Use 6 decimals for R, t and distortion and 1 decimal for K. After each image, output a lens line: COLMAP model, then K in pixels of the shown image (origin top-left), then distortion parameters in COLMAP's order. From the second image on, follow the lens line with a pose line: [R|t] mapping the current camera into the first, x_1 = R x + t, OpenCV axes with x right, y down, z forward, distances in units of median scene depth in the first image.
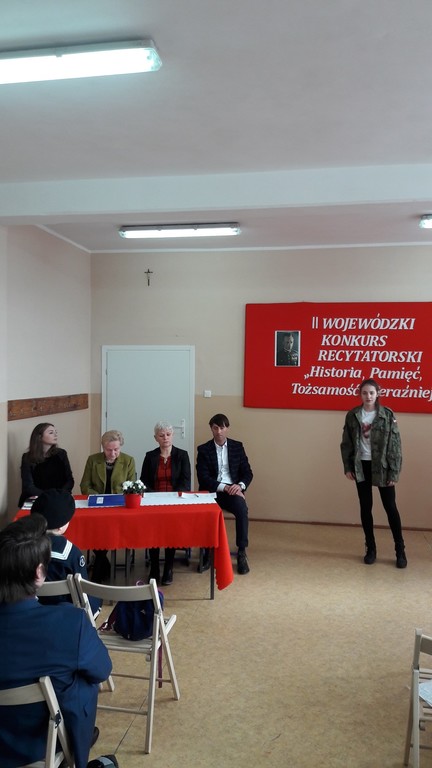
lens RADIAL K [[633.5, 0, 209.4], [0, 633.5, 385.4], [0, 0, 1]] dist [0.165284, -0.274603]
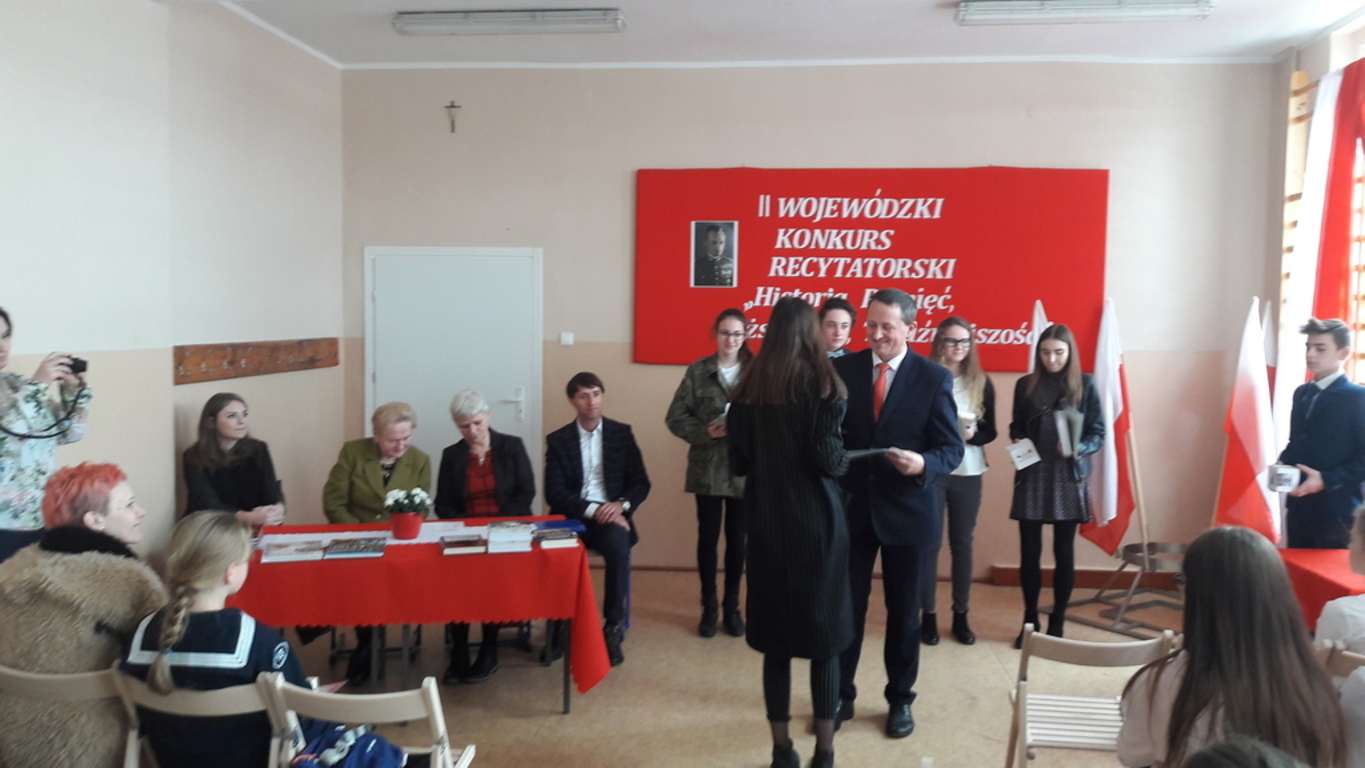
lens RADIAL K [[1126.0, 0, 673.4], [0, 1126.0, 384.0], [0, 0, 1]] dist [0.165284, -0.274603]
pose [[0.997209, -0.005274, 0.074479, 0.016714], [0.002247, 0.999170, 0.040670, 0.013744], [-0.074632, -0.040389, 0.996393, 0.040685]]
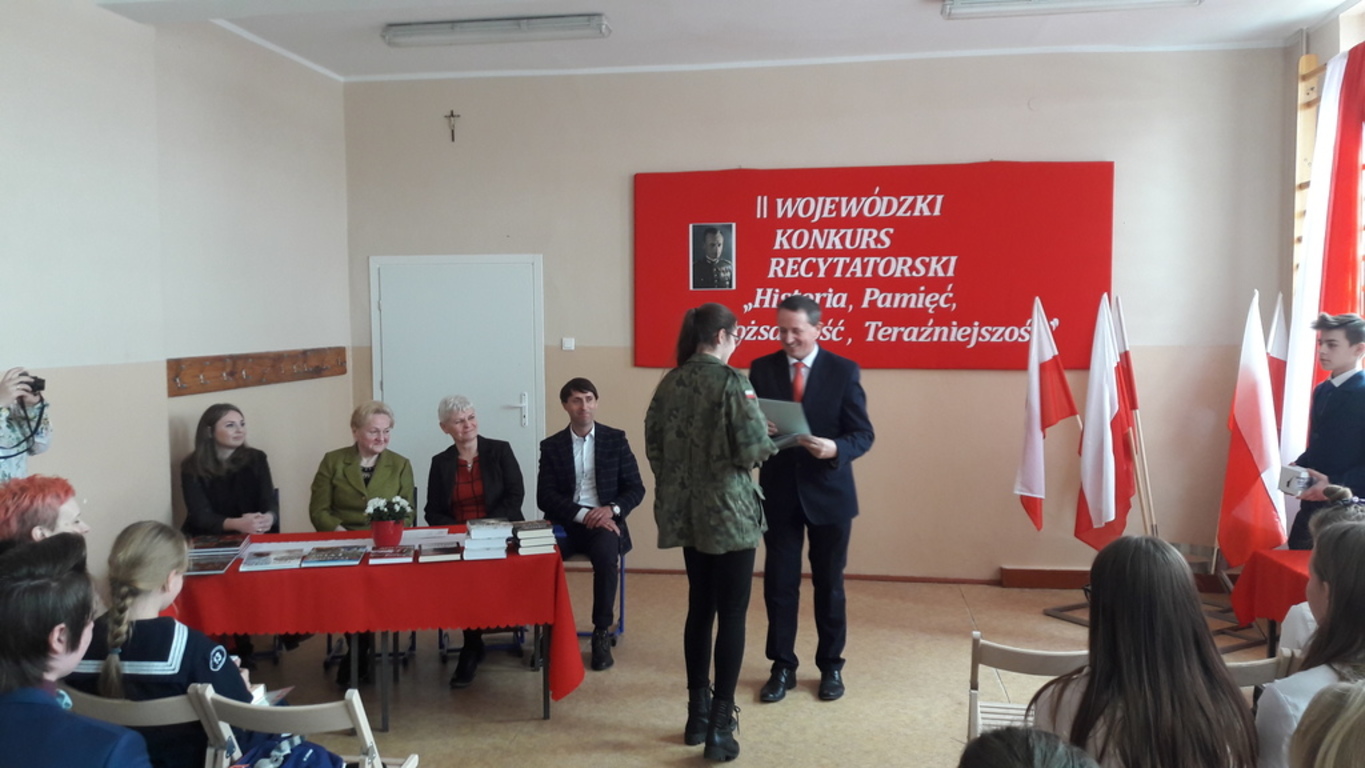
lens RADIAL K [[1126.0, 0, 663.0], [0, 1126.0, 386.9], [0, 0, 1]] dist [0.165284, -0.274603]
pose [[0.999620, -0.020426, 0.018511, 0.062518], [0.019618, 0.998891, 0.042798, 0.011002], [-0.019365, -0.042419, 0.998912, 0.039695]]
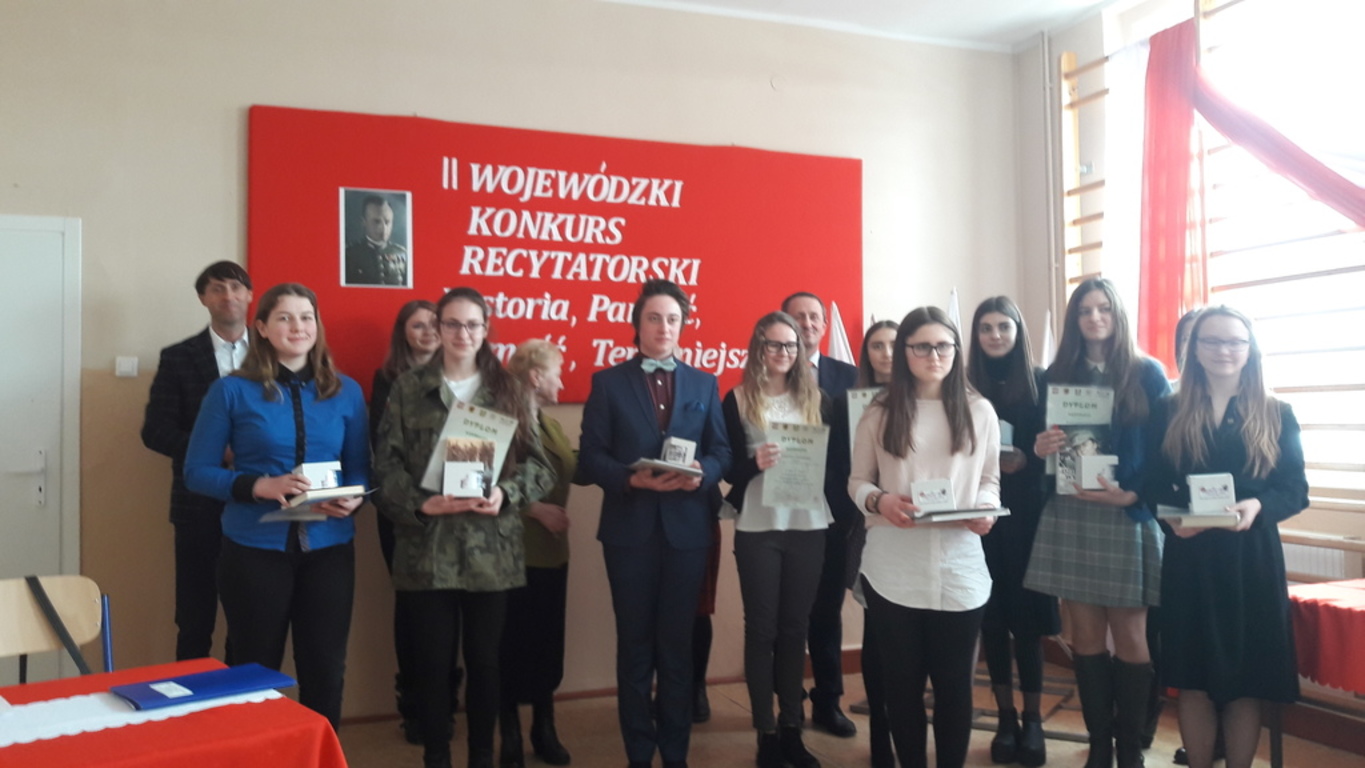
lens RADIAL K [[1126.0, 0, 681.8], [0, 1126.0, 381.8], [0, 0, 1]] dist [0.165284, -0.274603]
pose [[0.856045, -0.006514, 0.516861, -0.067077], [0.030713, 0.998795, -0.038280, 0.055793], [-0.515989, 0.048644, 0.855213, 0.361952]]
